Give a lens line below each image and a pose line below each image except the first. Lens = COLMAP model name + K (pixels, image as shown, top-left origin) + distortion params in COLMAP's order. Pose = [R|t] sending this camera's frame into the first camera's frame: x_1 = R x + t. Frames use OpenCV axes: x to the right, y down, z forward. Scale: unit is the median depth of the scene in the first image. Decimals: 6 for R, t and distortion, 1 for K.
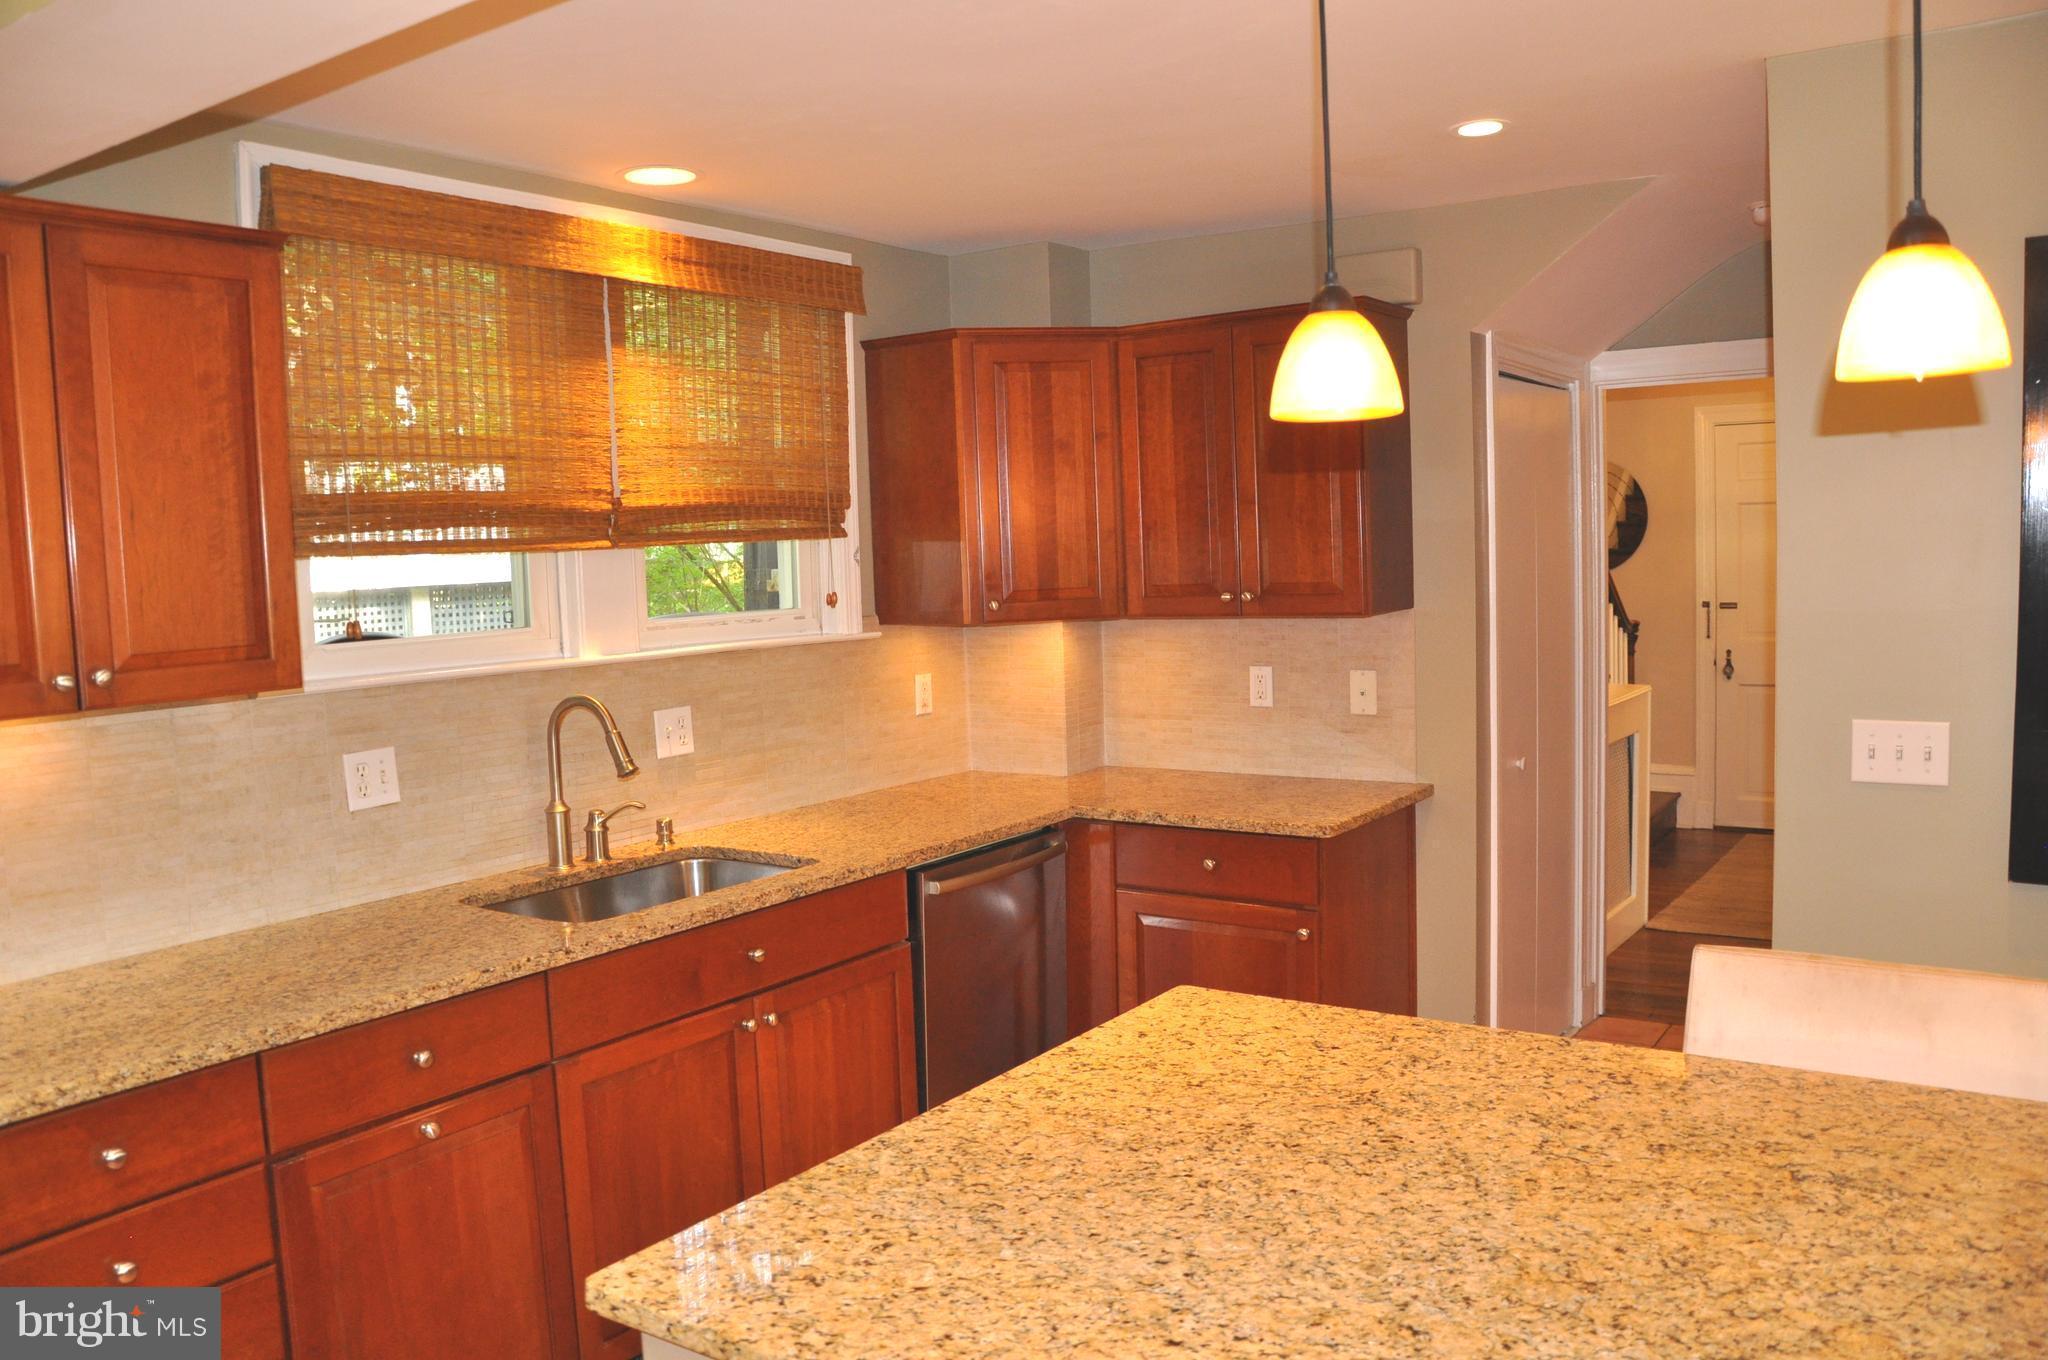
lens RADIAL K [[1587.0, 0, 1013.7], [0, 1587.0, 689.9], [0, 0, 1]] dist [-0.138783, 0.084380]
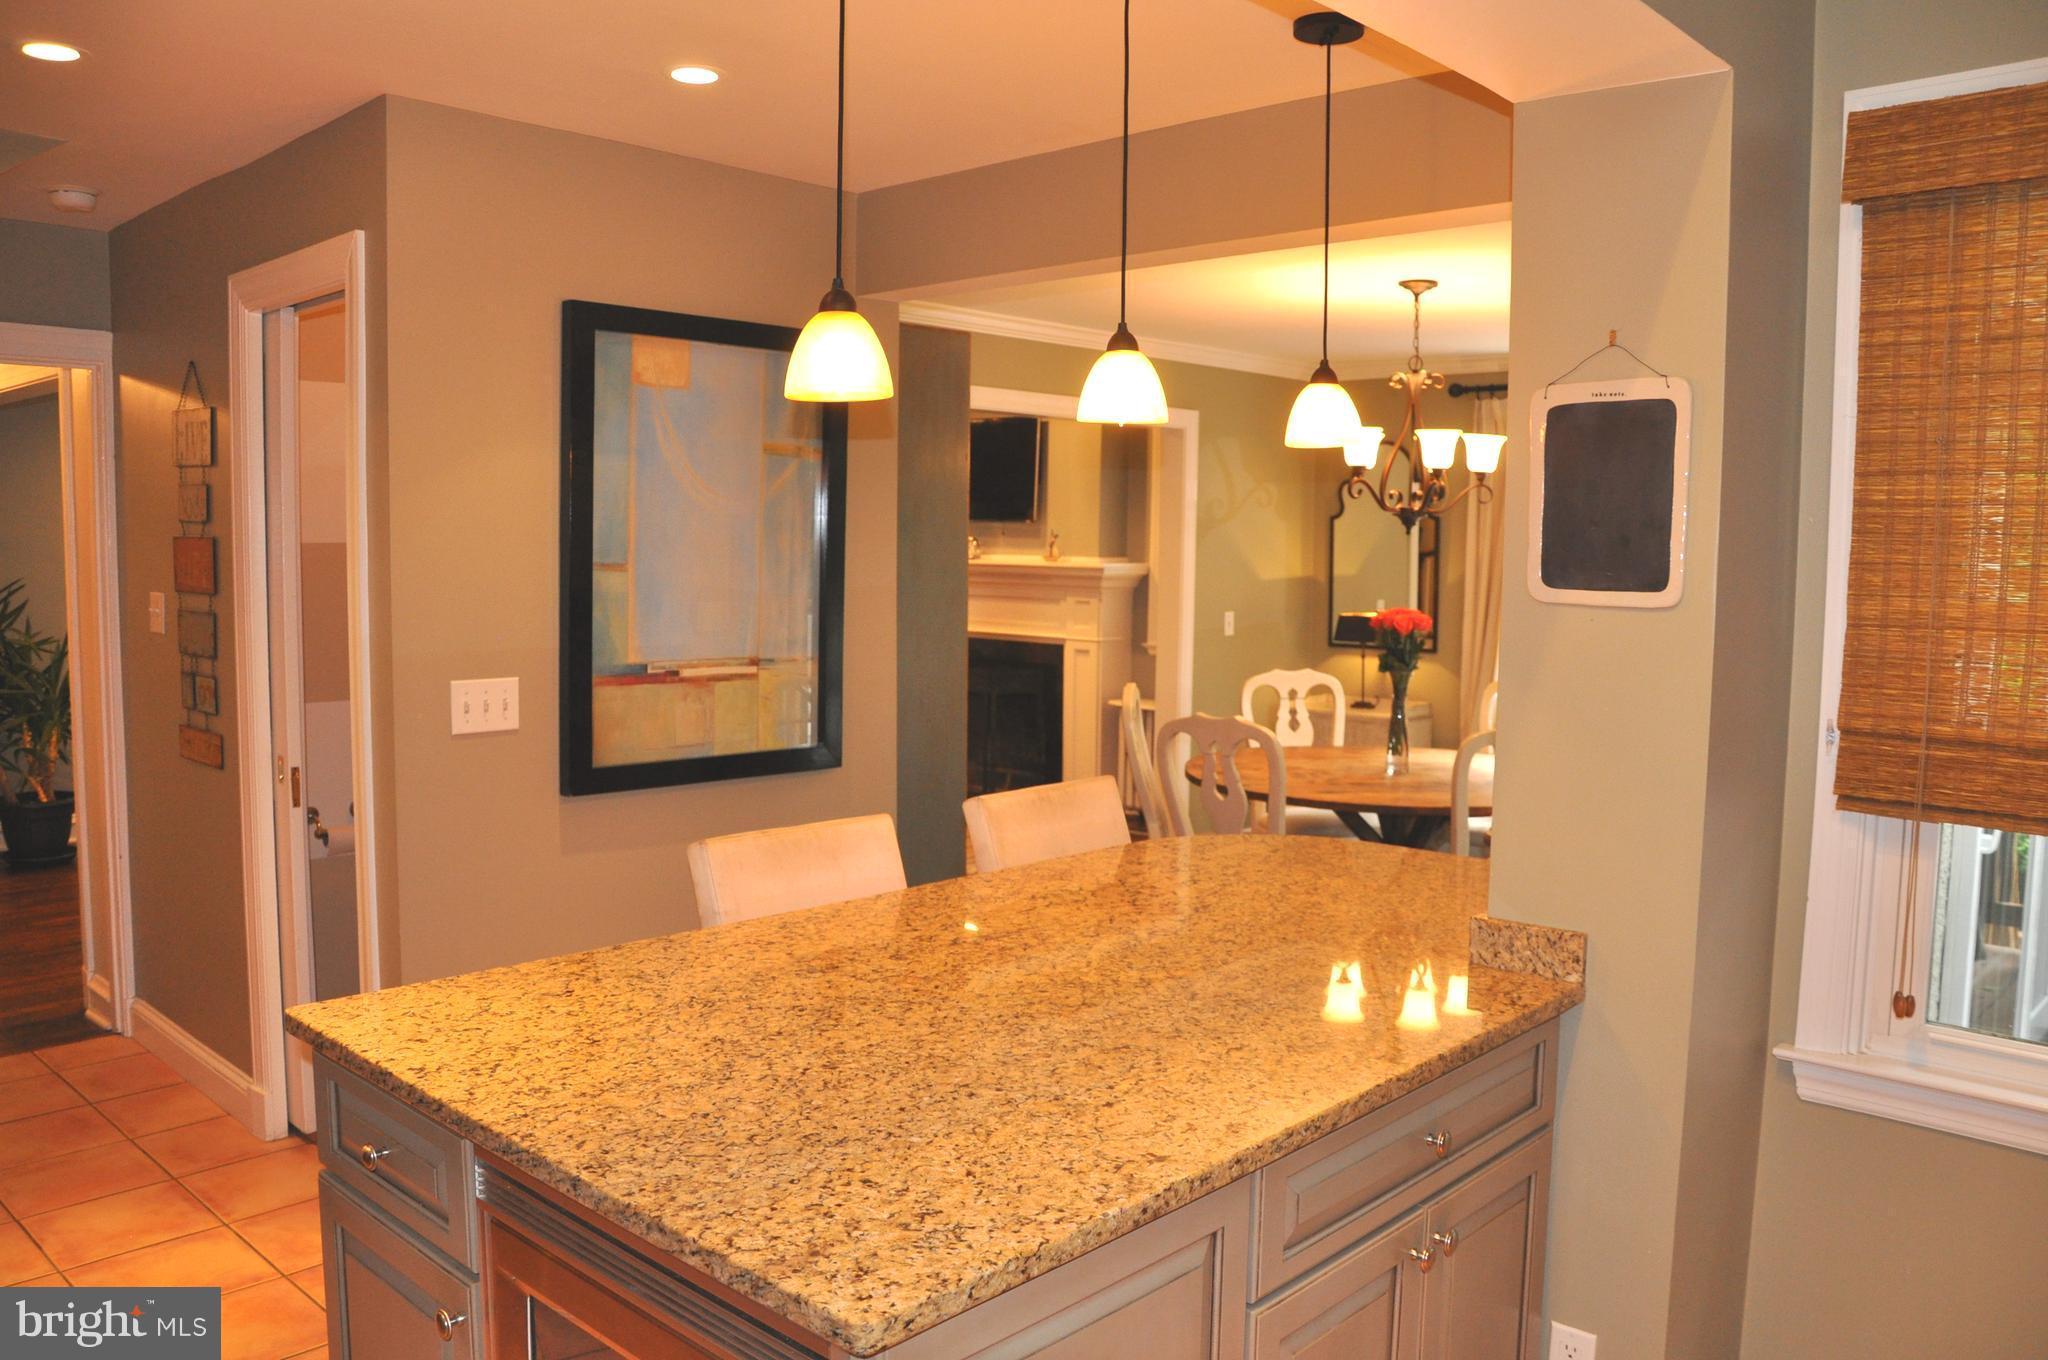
lens RADIAL K [[1587.0, 0, 1011.4], [0, 1587.0, 663.8], [0, 0, 1]] dist [-0.138783, 0.084380]
pose [[0.152985, -0.039724, 0.987430, -0.920111], [0.071267, 0.997034, 0.029069, 0.003098], [-0.985655, 0.065924, 0.155363, 0.646521]]
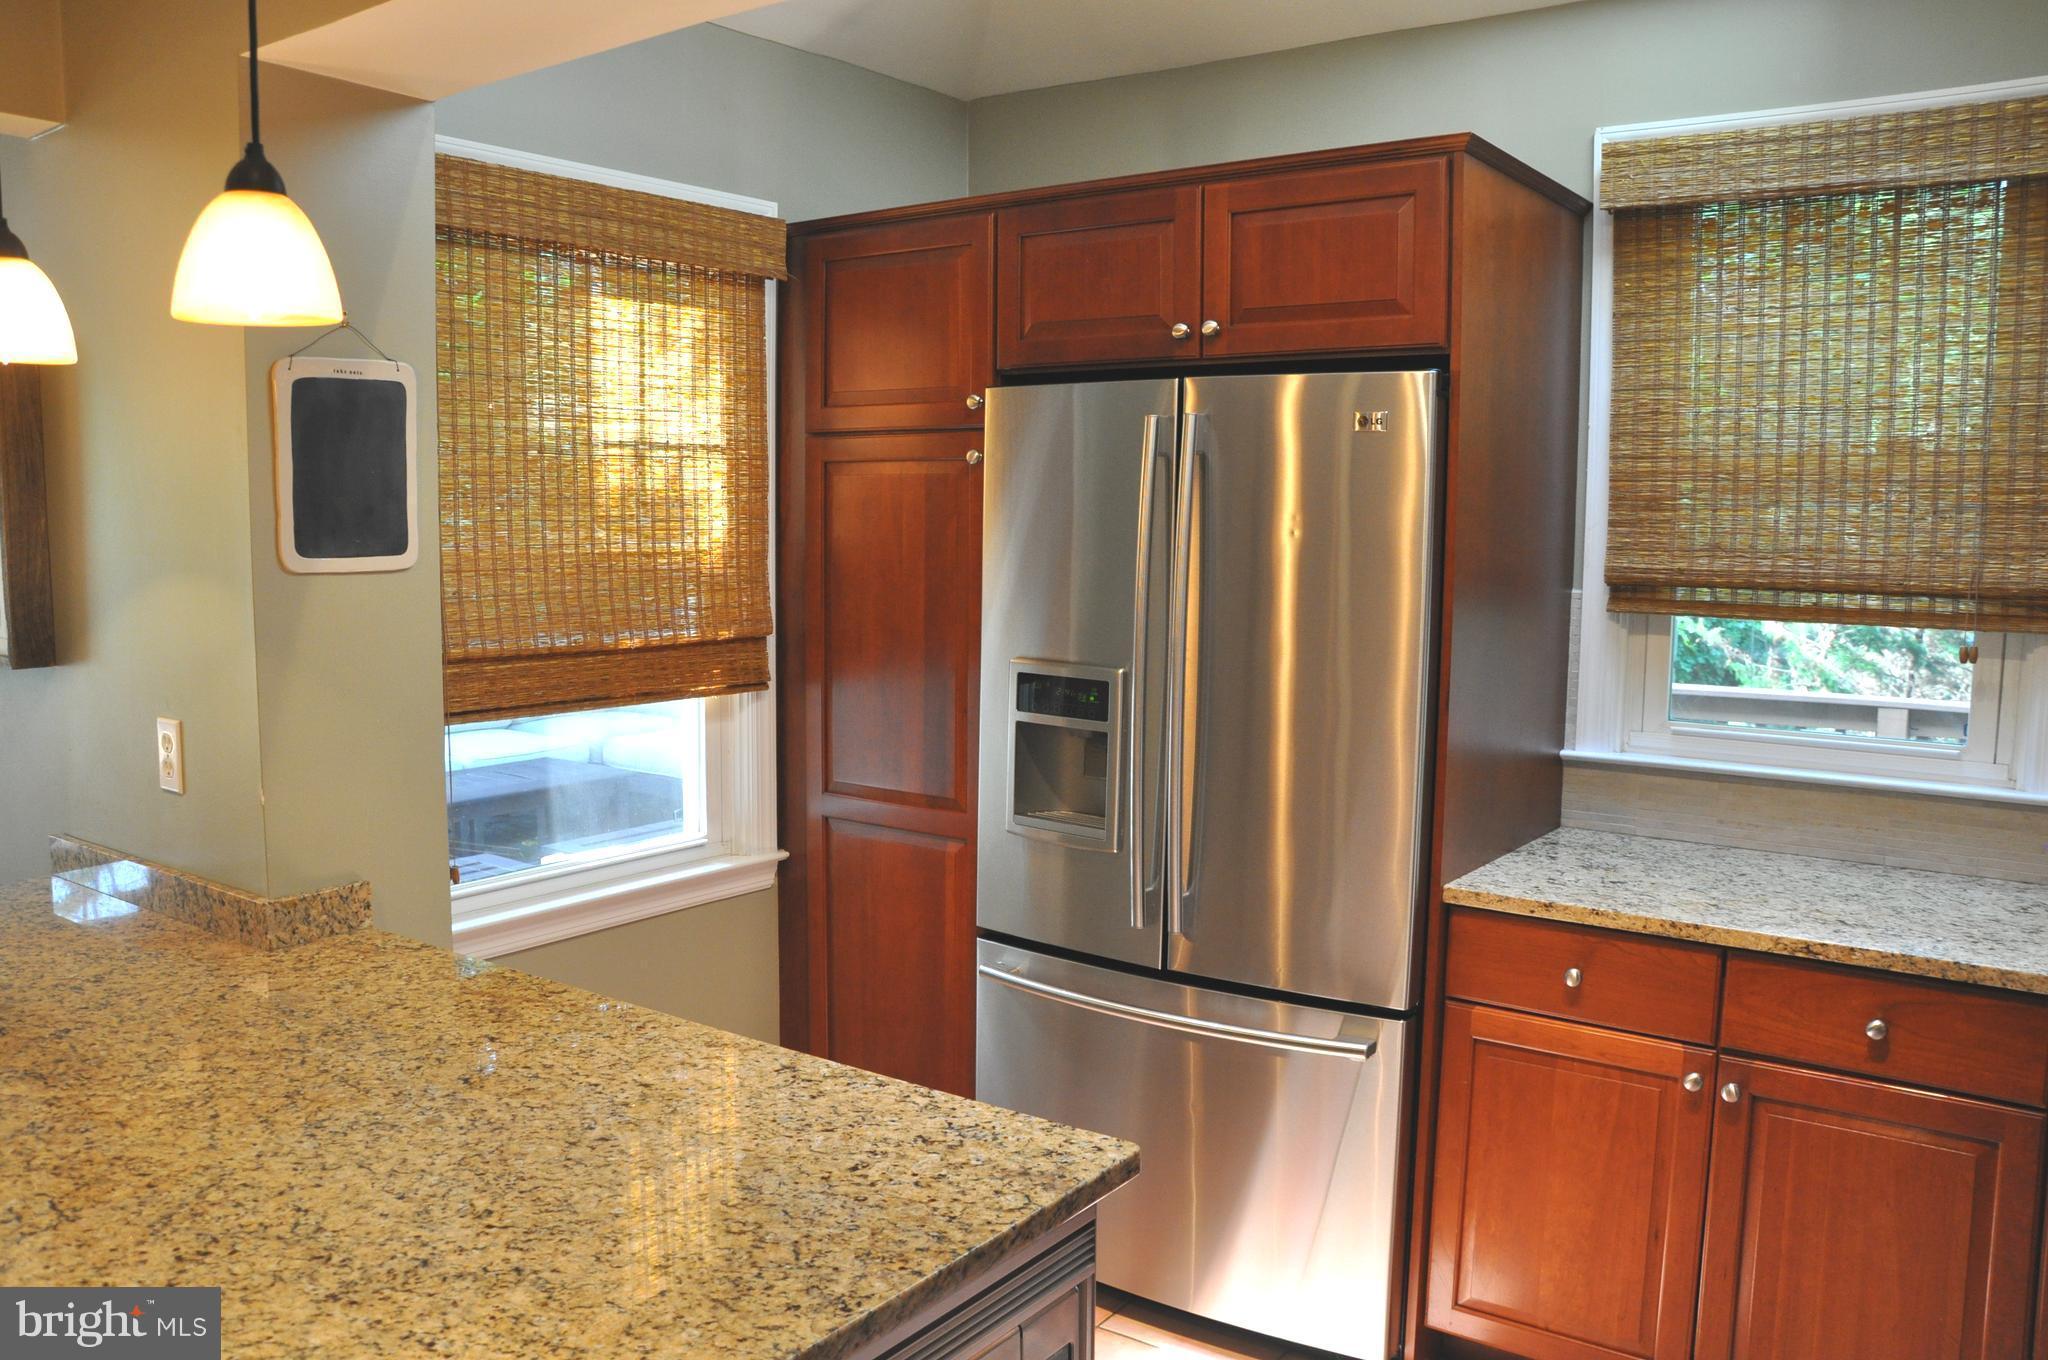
lens RADIAL K [[1587.0, 0, 1018.7], [0, 1587.0, 689.7], [0, 0, 1]] dist [-0.138783, 0.084380]
pose [[-0.999431, 0.024942, 0.022713, -0.191868], [0.028993, 0.979292, 0.200367, -0.125177], [-0.017245, 0.200911, -0.979458, 1.694492]]
